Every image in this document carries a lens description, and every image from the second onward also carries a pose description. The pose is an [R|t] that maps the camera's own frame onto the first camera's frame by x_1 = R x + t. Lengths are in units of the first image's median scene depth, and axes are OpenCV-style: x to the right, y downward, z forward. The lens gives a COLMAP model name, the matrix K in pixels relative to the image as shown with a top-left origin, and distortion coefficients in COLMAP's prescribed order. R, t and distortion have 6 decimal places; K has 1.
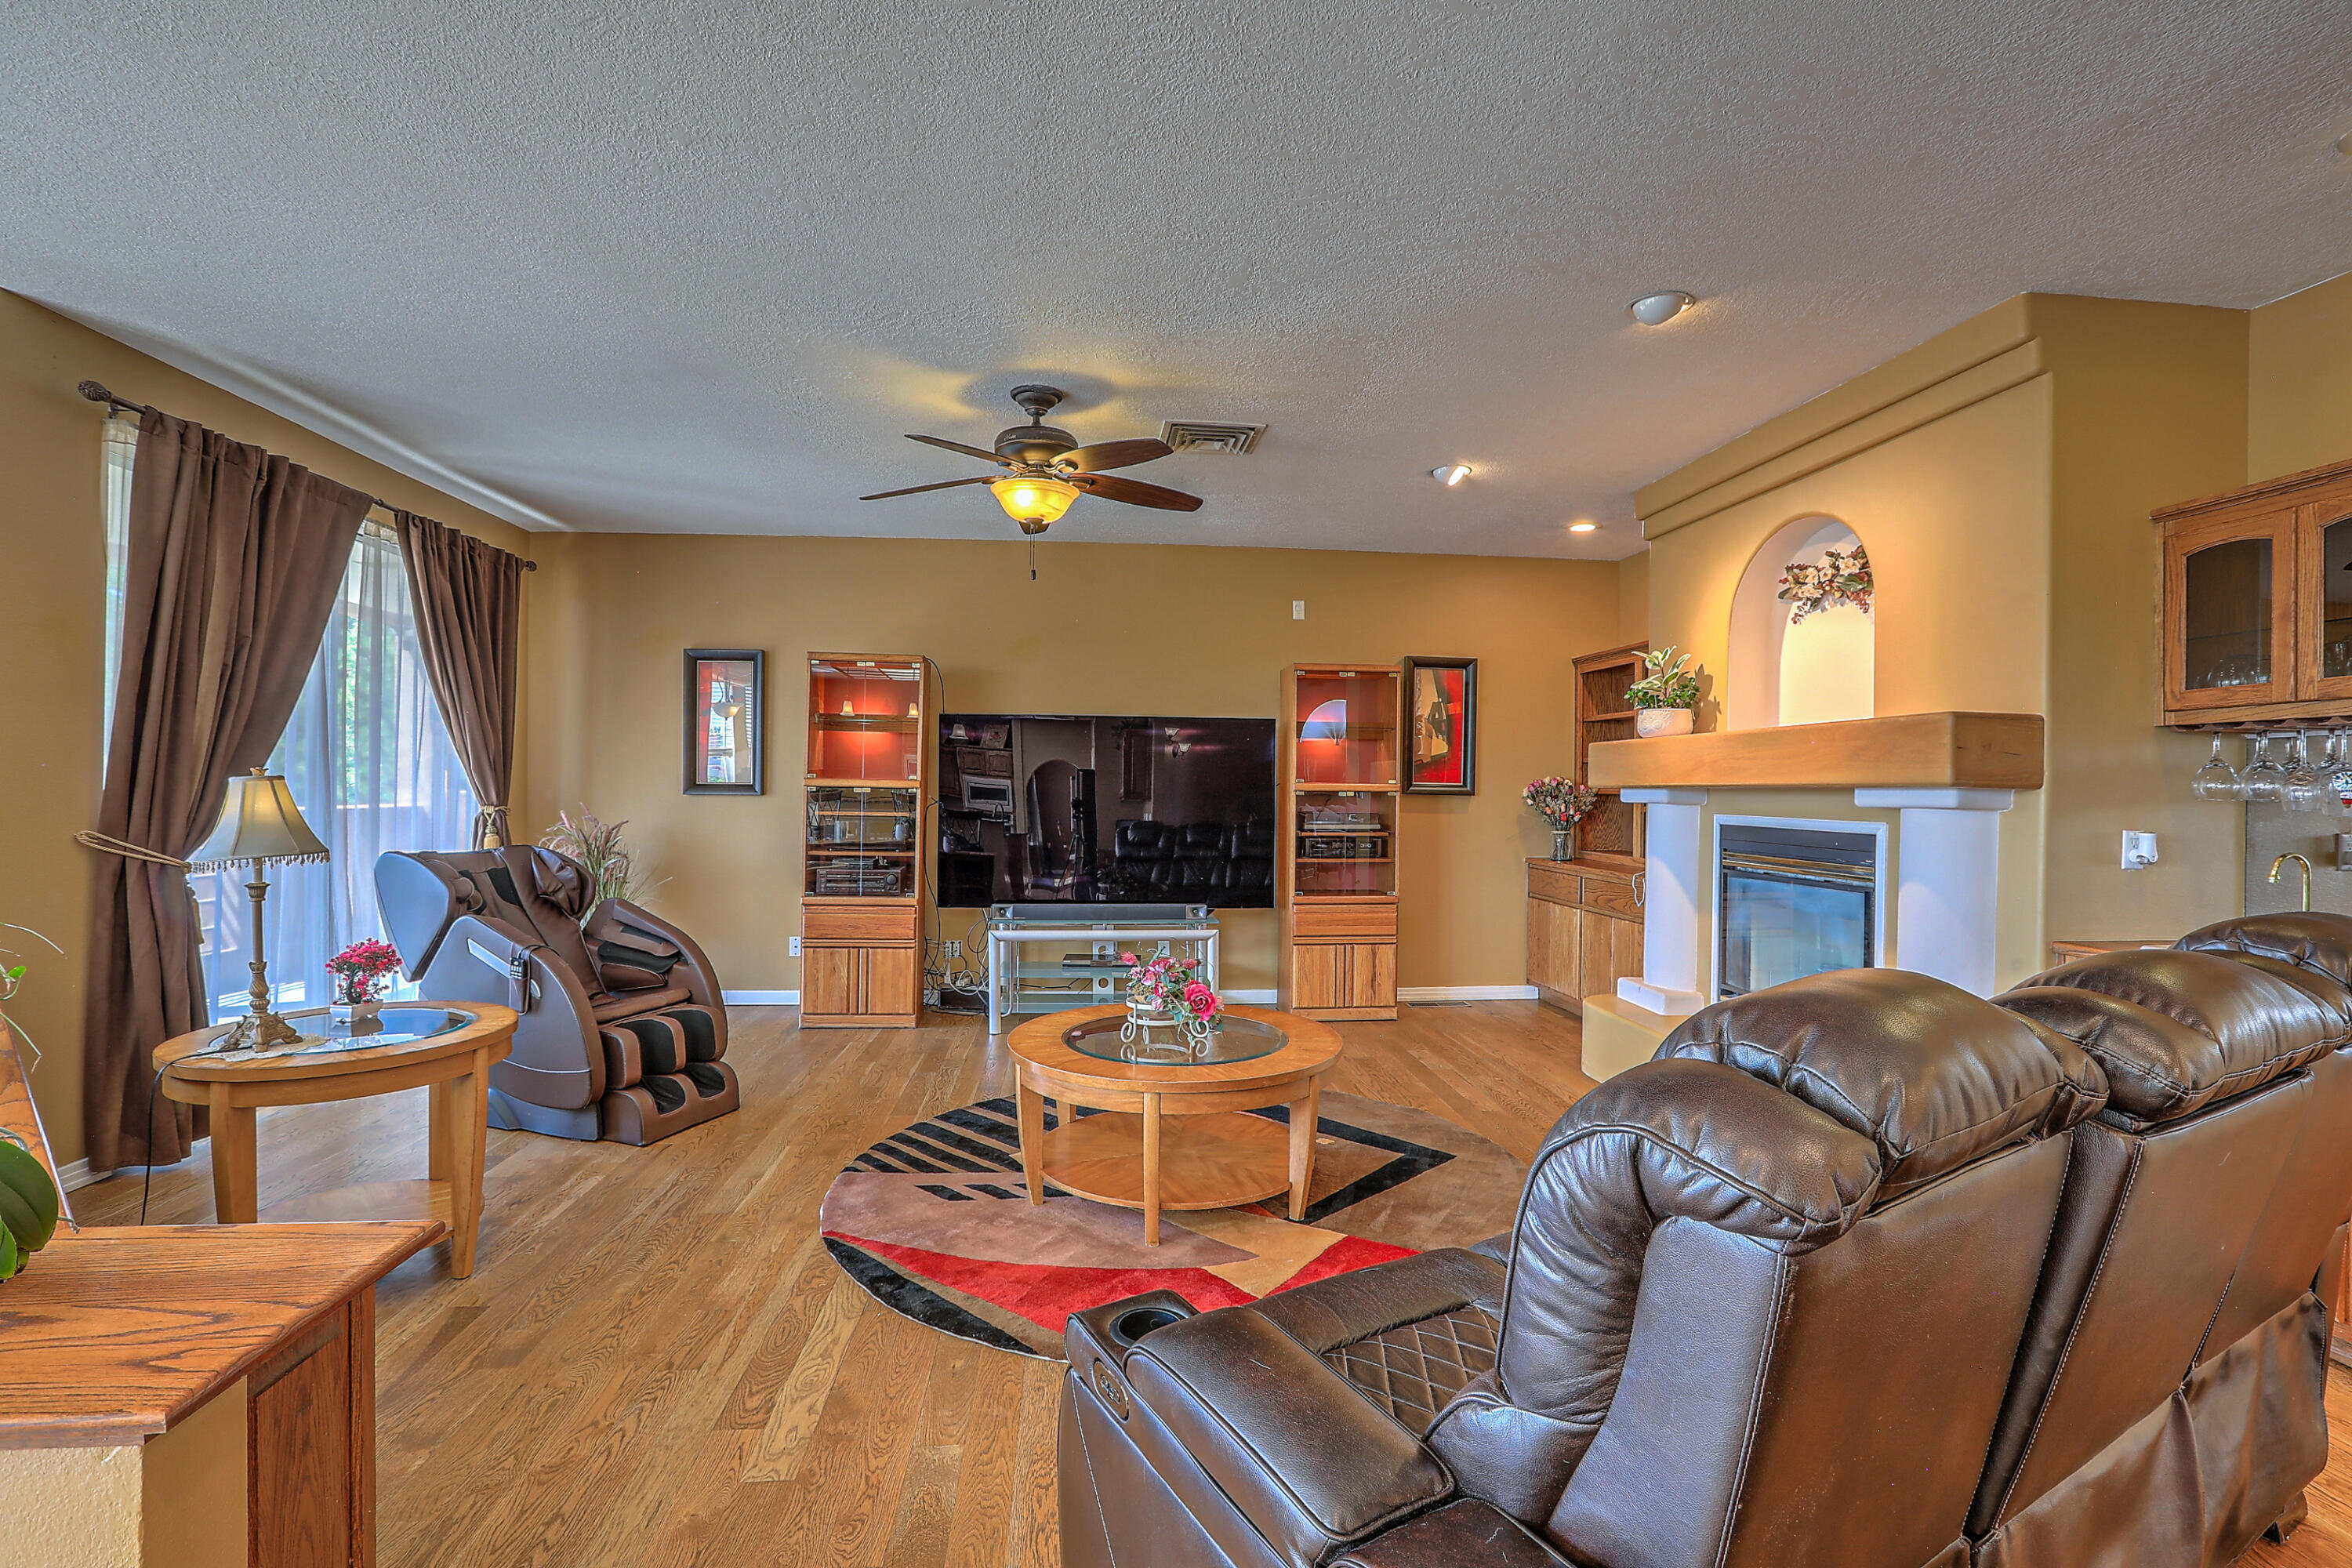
lens RADIAL K [[1063.2, 0, 1176.3], [0, 1063.2, 792.7], [0, 0, 1]] dist [-0.028567, 0.000279]
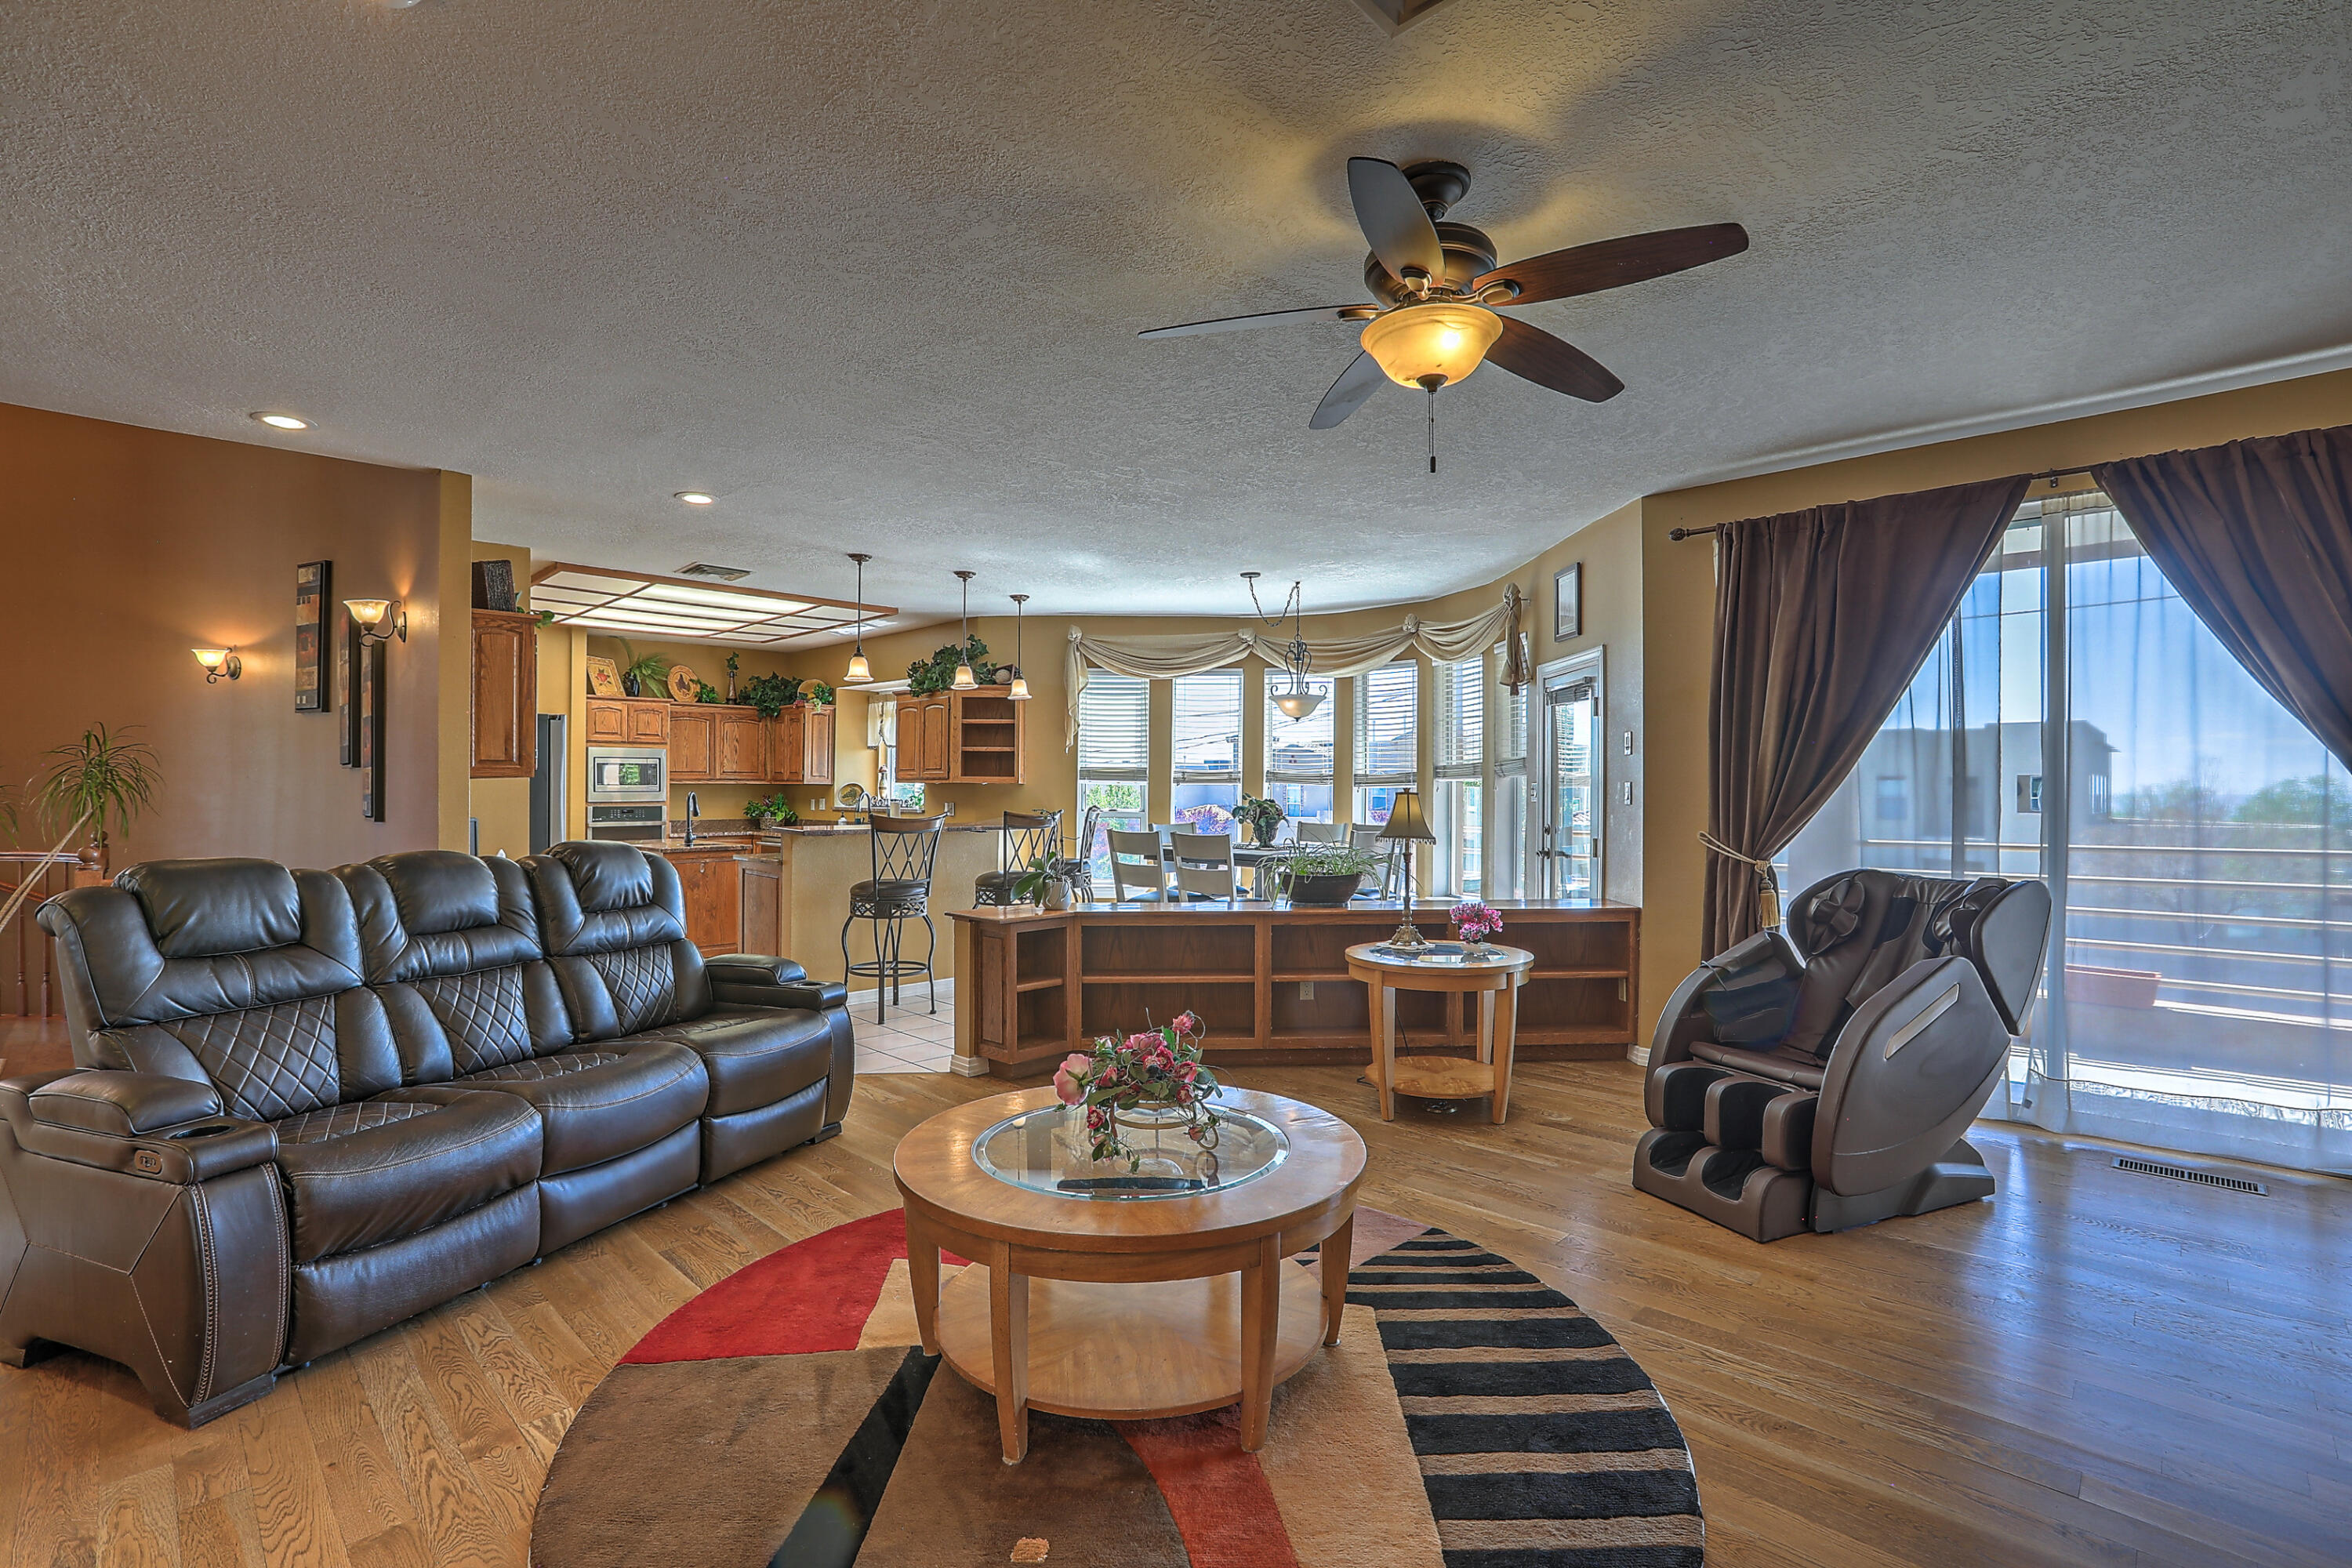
lens RADIAL K [[1063.2, 0, 1176.3], [0, 1063.2, 792.7], [0, 0, 1]] dist [-0.028567, 0.000279]
pose [[-0.769752, -0.010016, -0.638265, 0.332766], [-0.011446, 0.999933, -0.001889, -0.005061], [0.638241, 0.005852, -0.769815, 1.203343]]
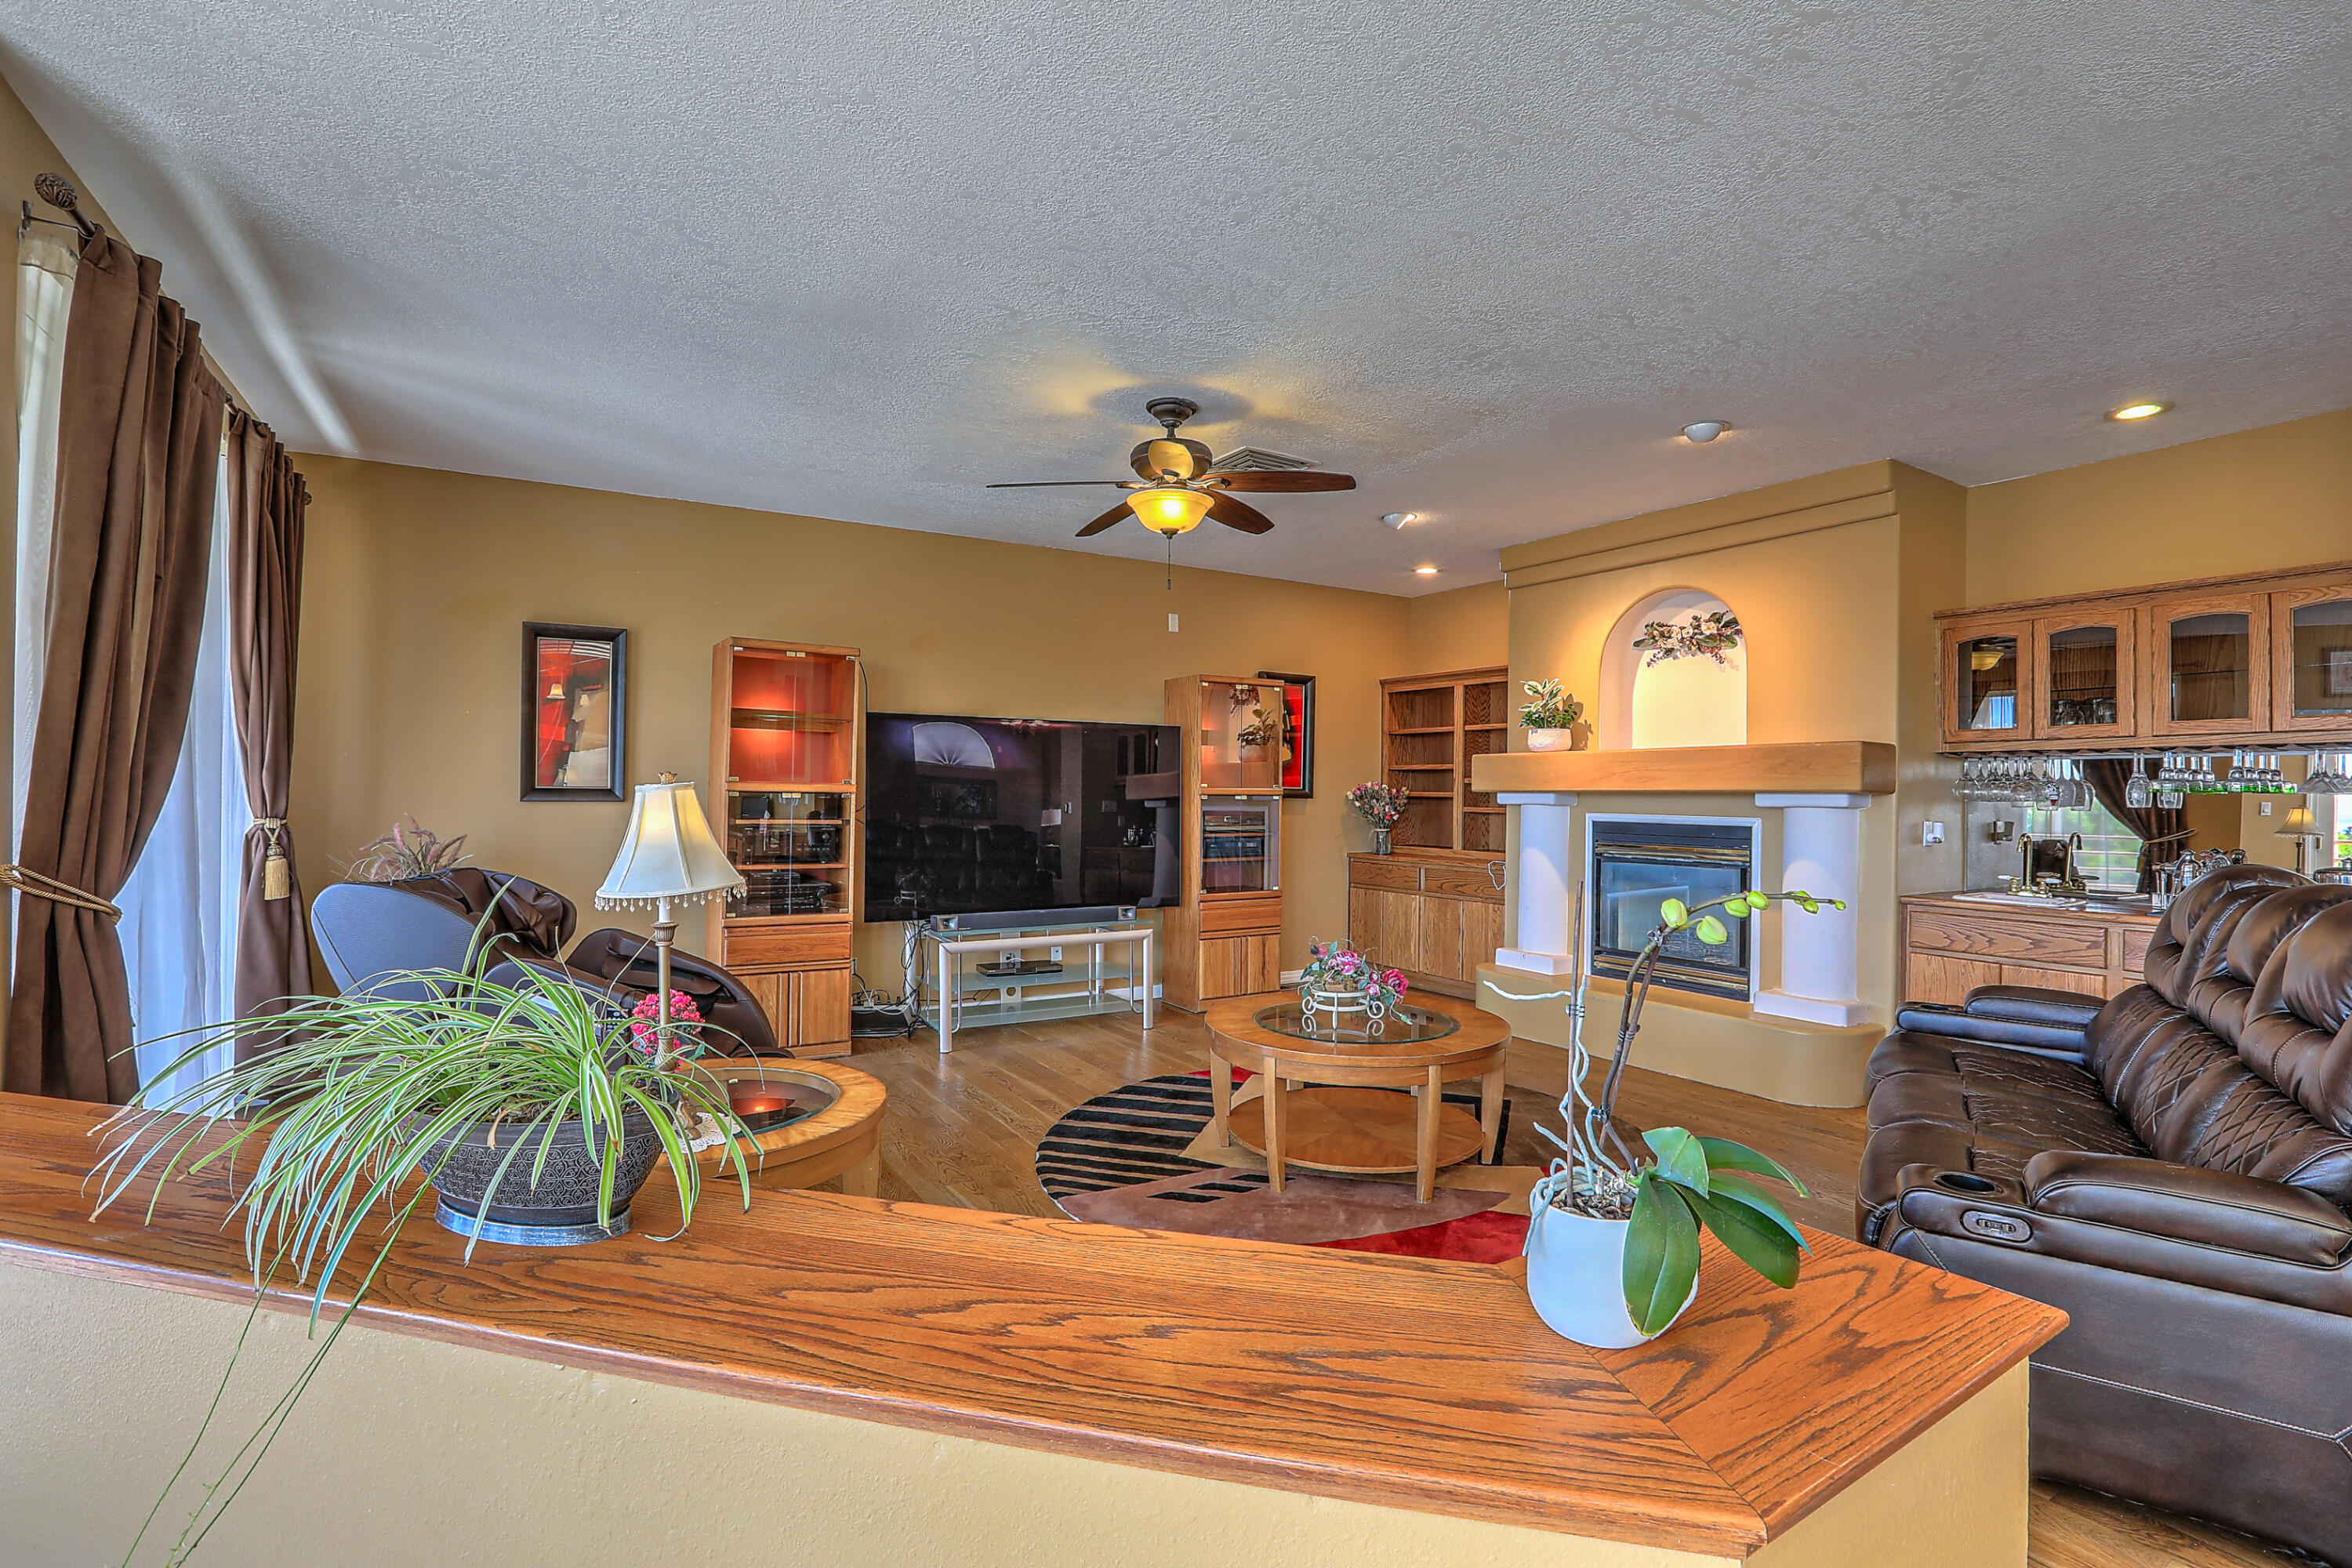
lens RADIAL K [[1064.9, 0, 1185.9], [0, 1064.9, 791.1], [0, 0, 1]] dist [-0.036297, 0.000336]
pose [[0.897947, -0.001051, 0.440102, -0.488087], [0.001991, 0.999997, -0.001675, -0.004739], [-0.440098, 0.002380, 0.897946, 0.069456]]
